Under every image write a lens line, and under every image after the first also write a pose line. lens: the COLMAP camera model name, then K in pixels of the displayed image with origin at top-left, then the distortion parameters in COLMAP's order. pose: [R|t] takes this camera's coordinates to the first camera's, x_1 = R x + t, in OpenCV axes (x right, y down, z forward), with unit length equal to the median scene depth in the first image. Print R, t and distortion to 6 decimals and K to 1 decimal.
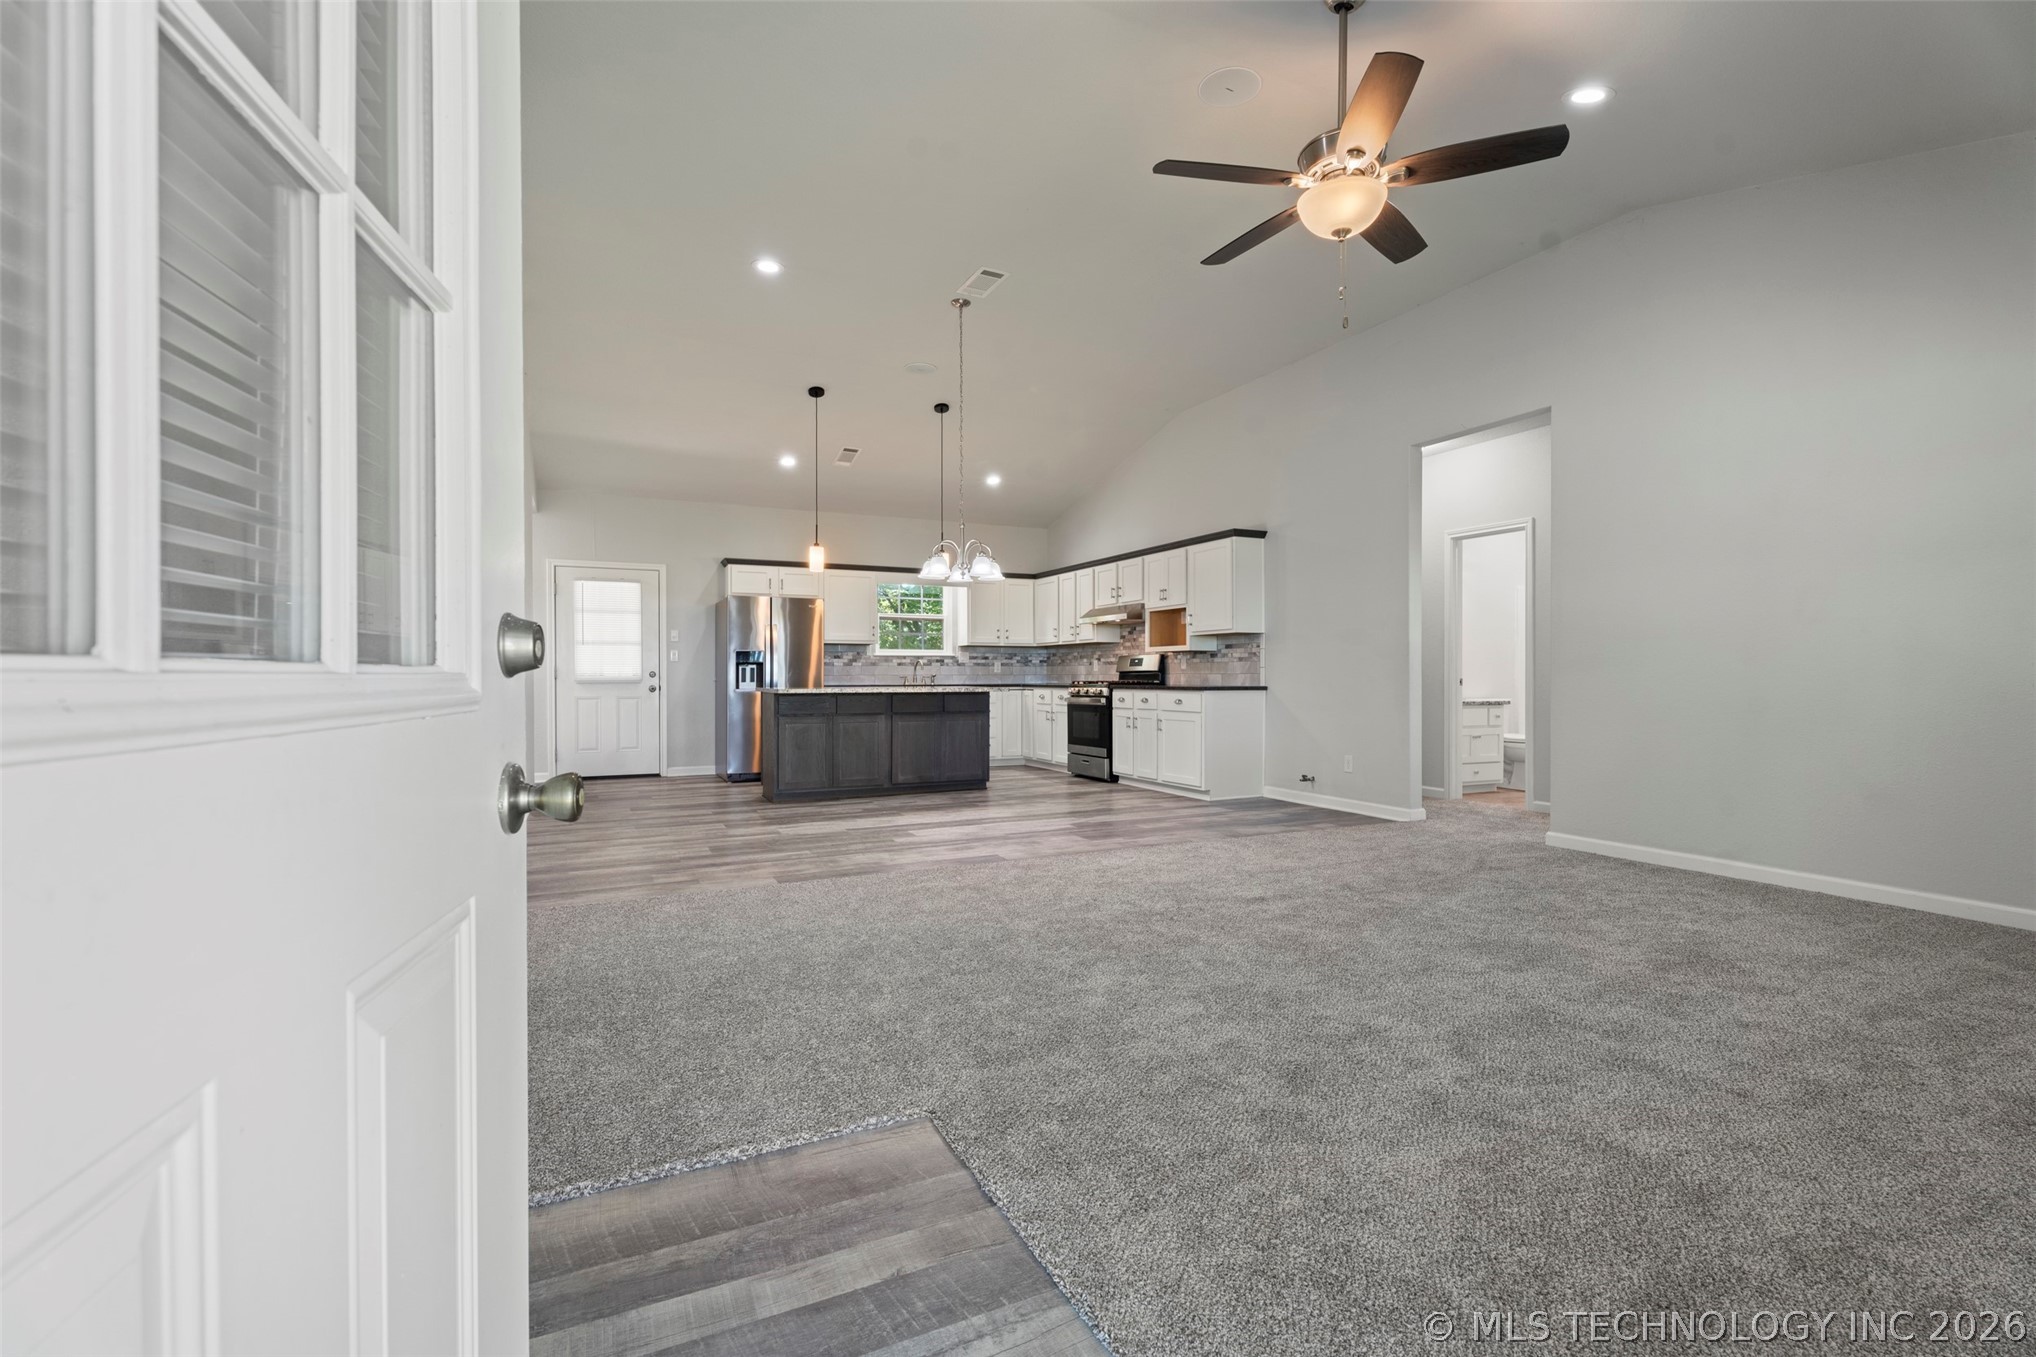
lens RADIAL K [[908.9, 0, 1043.6], [0, 908.9, 669.8], [0, 0, 1]] dist [0.001742, 0.000258]
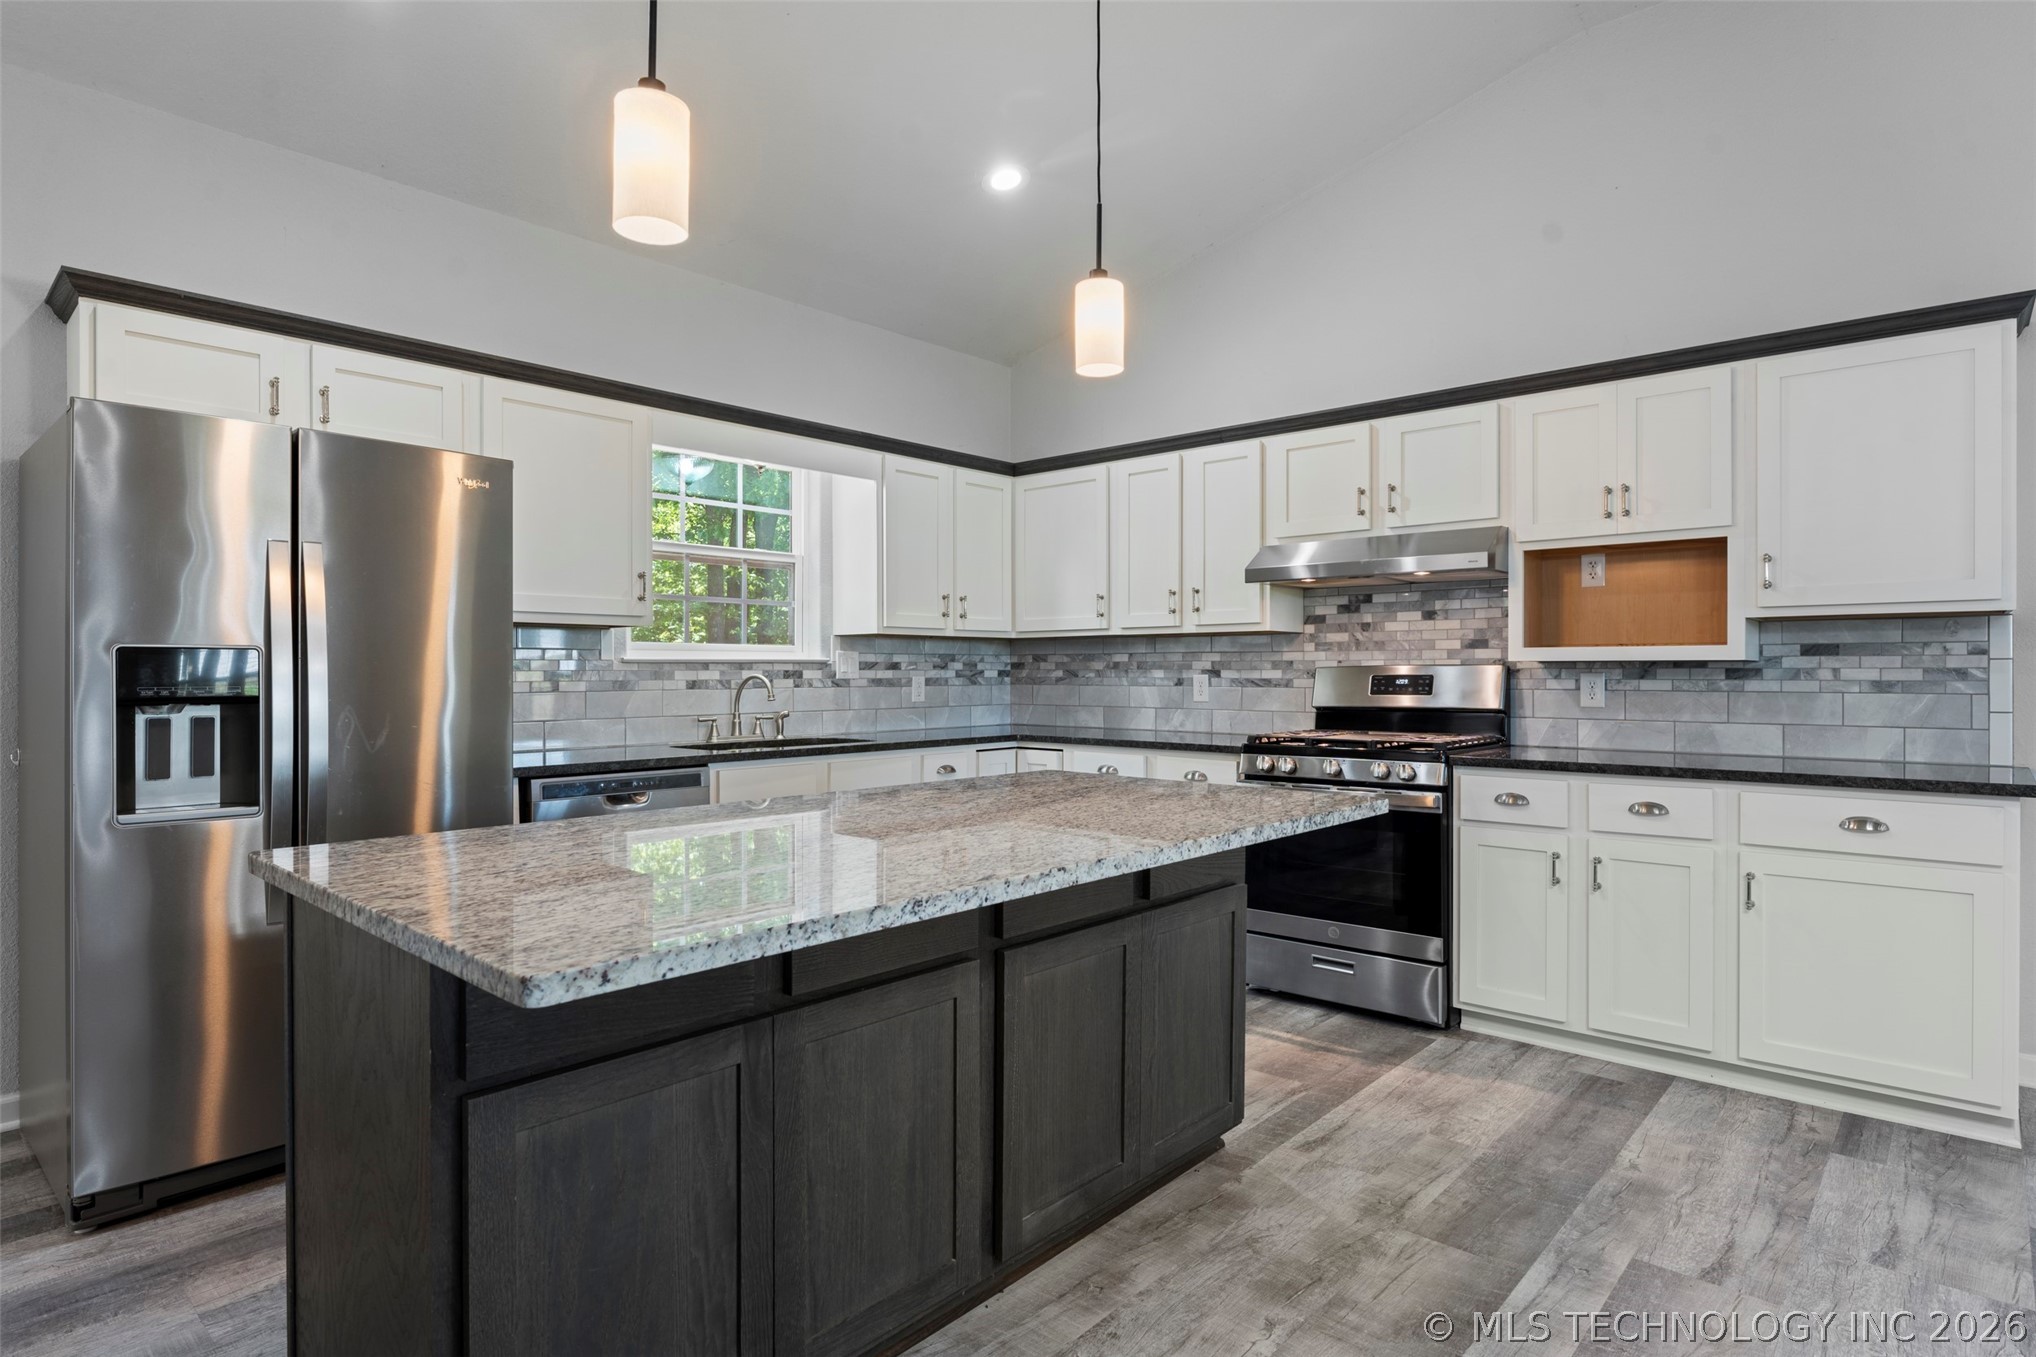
lens RADIAL K [[1086.1, 0, 1043.9], [0, 1086.1, 673.3], [0, 0, 1]] dist [-0.013095, 0.003427]
pose [[0.926725, 0.000646, 0.375740, -0.220895], [-0.004064, 0.999957, 0.008306, -0.017155], [-0.375719, -0.009224, 0.926688, 0.652007]]
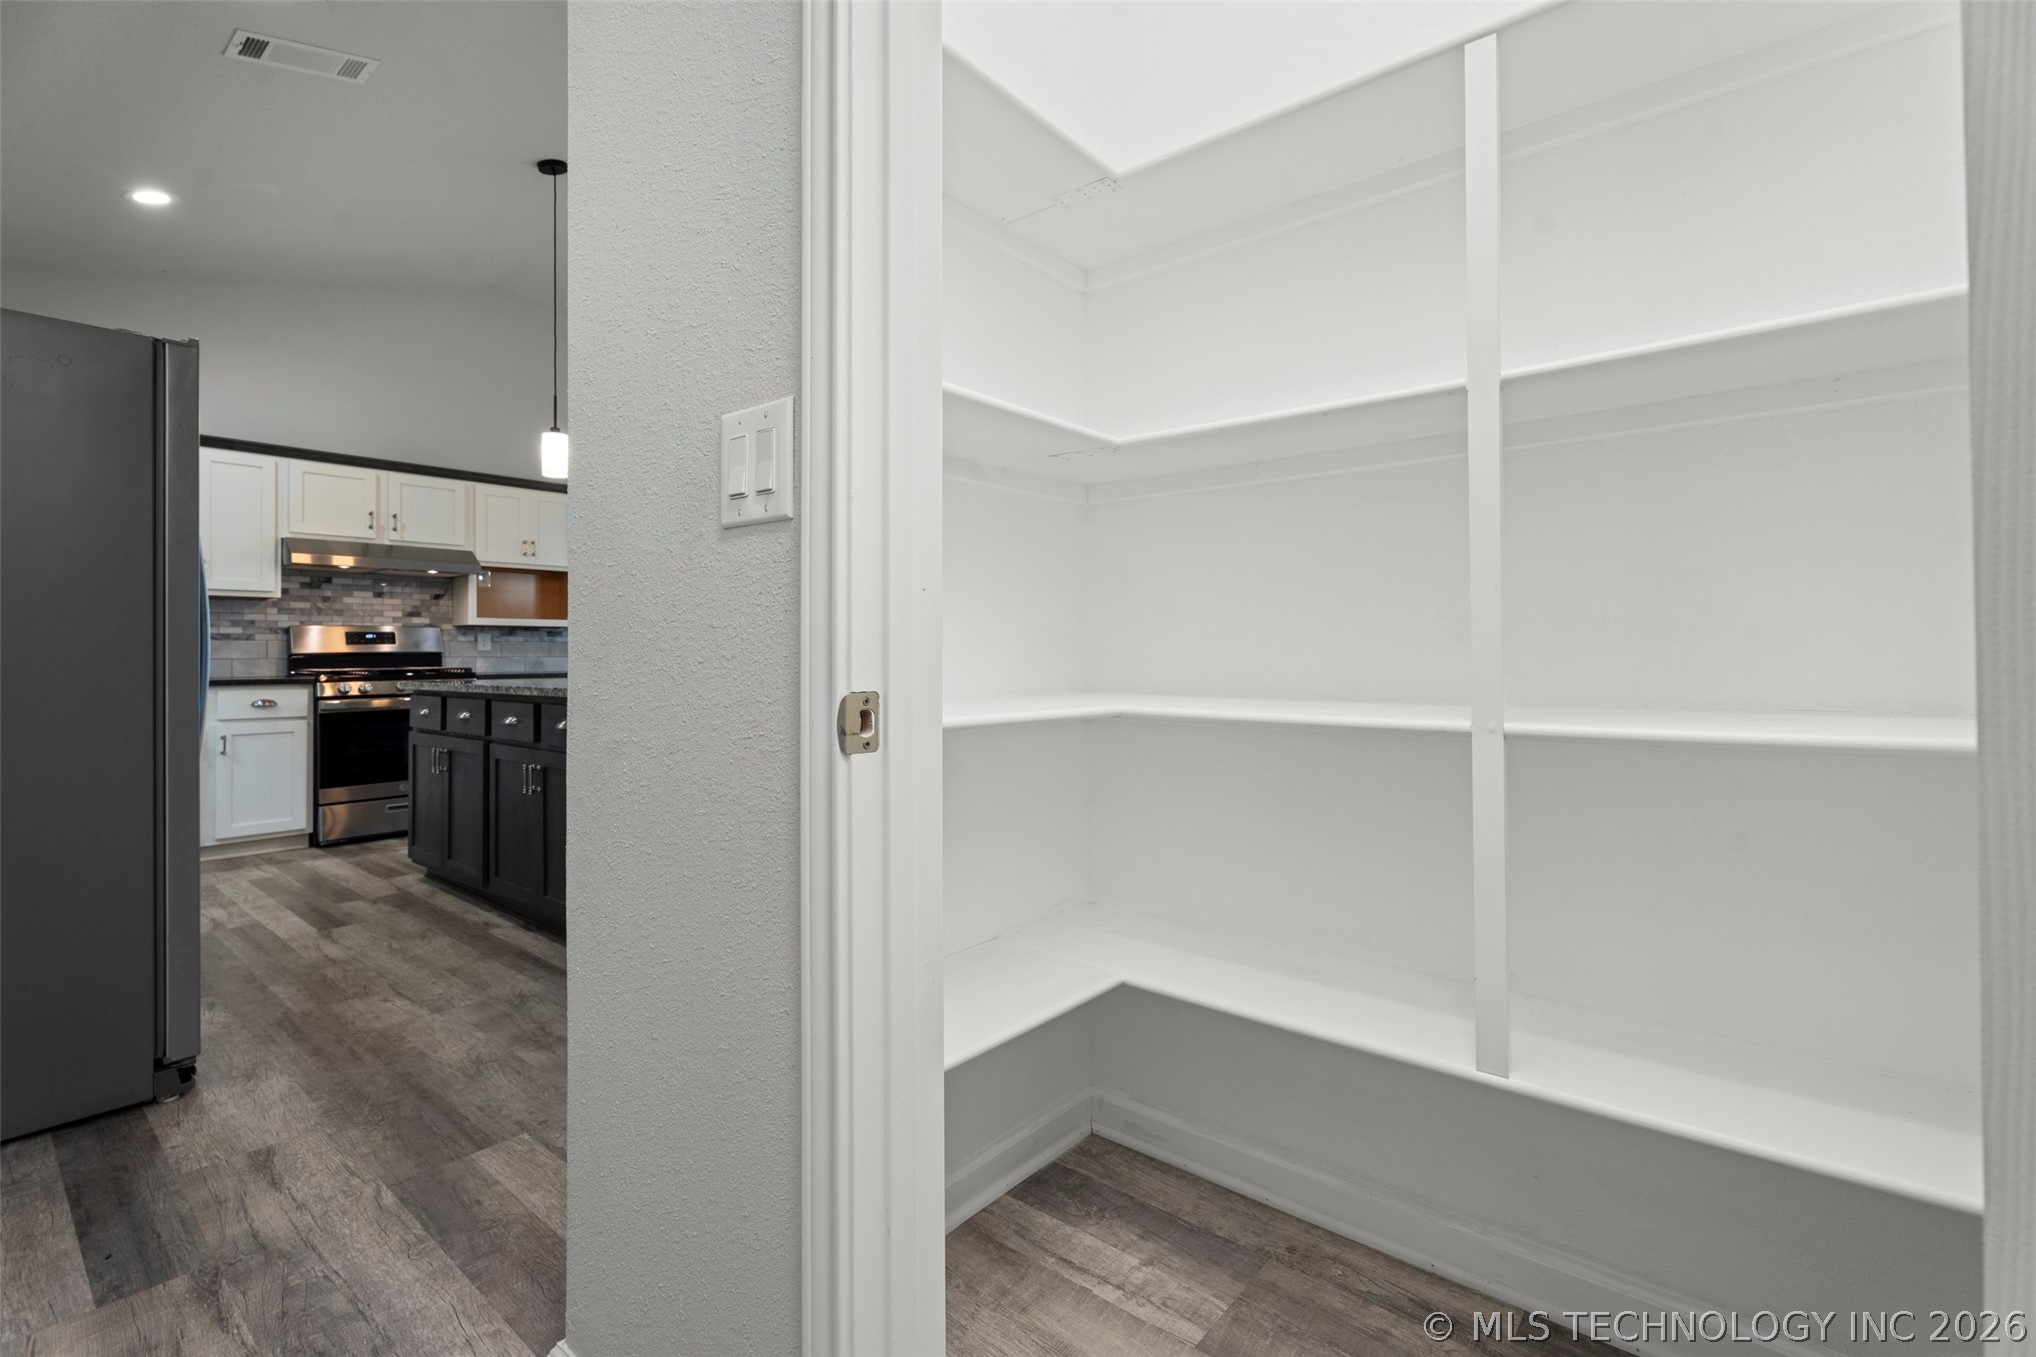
lens RADIAL K [[908.9, 0, 1033.1], [0, 908.9, 632.3], [0, 0, 1]] dist [0.001742, 0.000258]
pose [[-0.400890, 0.024743, 0.915792, -0.654366], [-0.001098, 0.999622, -0.027488, 0.003996], [-0.916126, -0.012025, -0.400711, 0.868857]]
